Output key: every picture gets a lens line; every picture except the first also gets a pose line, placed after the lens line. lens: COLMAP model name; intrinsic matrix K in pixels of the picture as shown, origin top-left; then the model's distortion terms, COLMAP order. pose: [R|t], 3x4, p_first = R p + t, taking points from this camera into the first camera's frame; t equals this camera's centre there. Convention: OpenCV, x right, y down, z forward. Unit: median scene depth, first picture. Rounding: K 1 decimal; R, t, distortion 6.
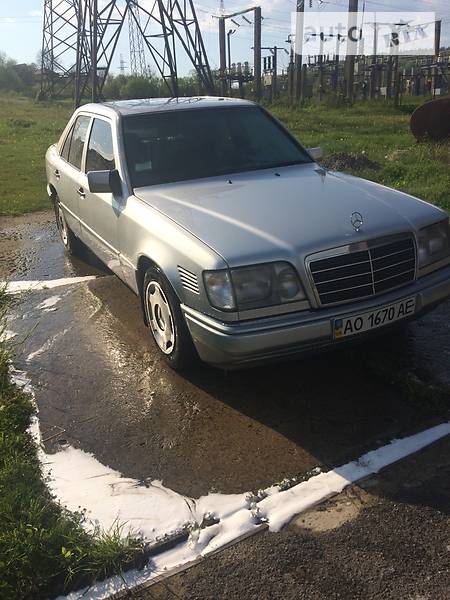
lens RADIAL K [[510.3, 0, 225.4], [0, 510.3, 308.5], [0, 0, 1]] dist [0.083699, -0.133628]
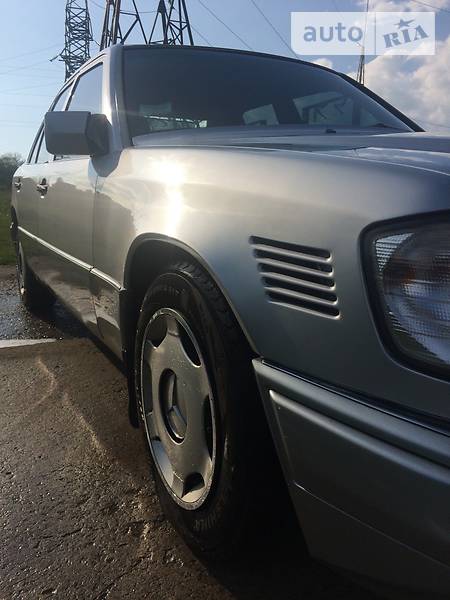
lens RADIAL K [[510.4, 0, 227.0], [0, 510.4, 300.5], [0, 0, 1]] dist [0.075126, -0.110945]
pose [[0.998398, 0.054299, 0.015887, -0.098150], [-0.049680, 0.975785, -0.213013, 0.020587], [-0.027069, 0.211883, 0.976920, 0.610366]]
